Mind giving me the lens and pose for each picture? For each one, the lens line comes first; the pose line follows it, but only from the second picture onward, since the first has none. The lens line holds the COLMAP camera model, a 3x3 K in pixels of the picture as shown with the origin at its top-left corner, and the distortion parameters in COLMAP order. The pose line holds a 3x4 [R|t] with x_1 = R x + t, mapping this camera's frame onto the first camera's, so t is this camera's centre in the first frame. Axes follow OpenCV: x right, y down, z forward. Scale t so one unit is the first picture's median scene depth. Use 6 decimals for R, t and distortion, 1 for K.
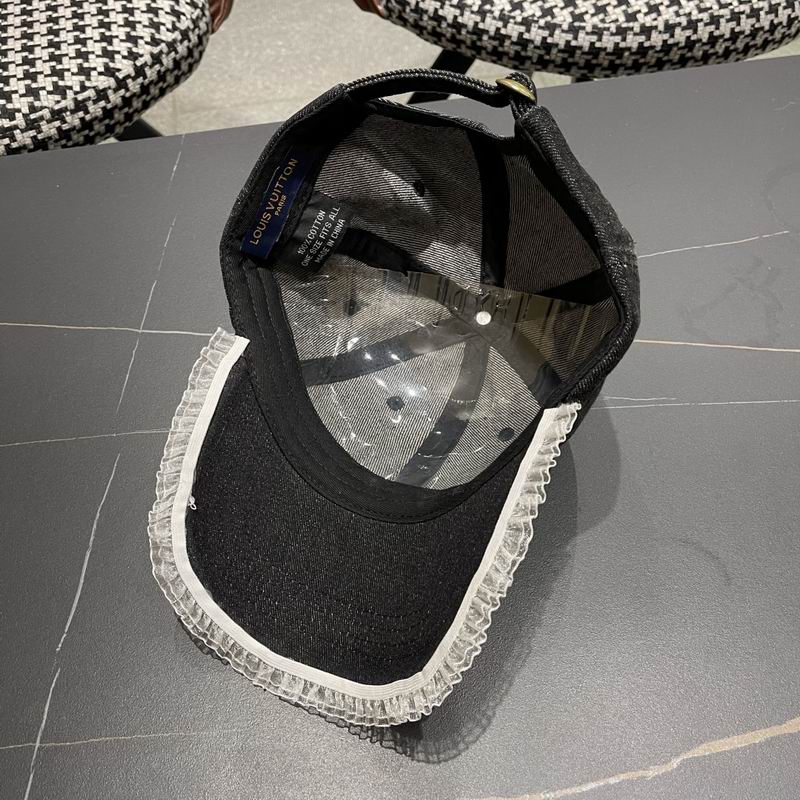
lens RADIAL K [[834.9, 0, 397.4], [0, 834.9, 407.6], [0, 0, 1]] dist [0.017758, 0.000000]
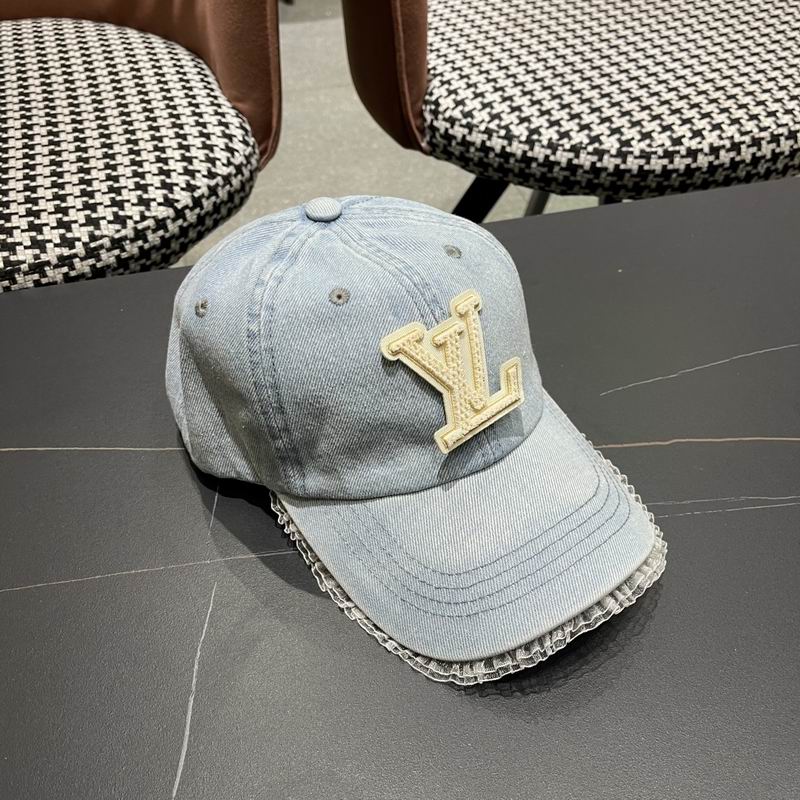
lens RADIAL K [[834.9, 0, 403.5], [0, 834.9, 411.4], [0, 0, 1]] dist [0.017758, 0.000000]
pose [[0.998220, -0.038354, 0.045661, -0.115236], [0.046117, 0.981960, -0.183378, 0.033254], [-0.037804, 0.185158, 0.981981, 0.063883]]
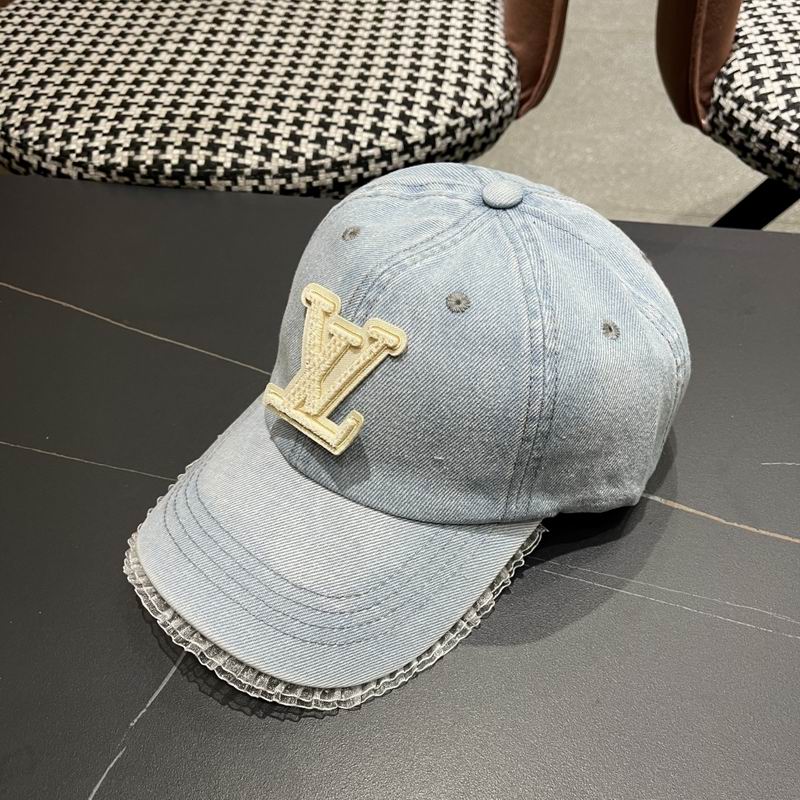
lens RADIAL K [[834.9, 0, 397.9], [0, 834.9, 410.4], [0, 0, 1]] dist [0.017758, 0.000000]
pose [[0.925646, 0.258597, -0.276237, 0.004706], [-0.287767, 0.955128, -0.070148, -0.024789], [0.245702, 0.144424, 0.958526, 0.109373]]
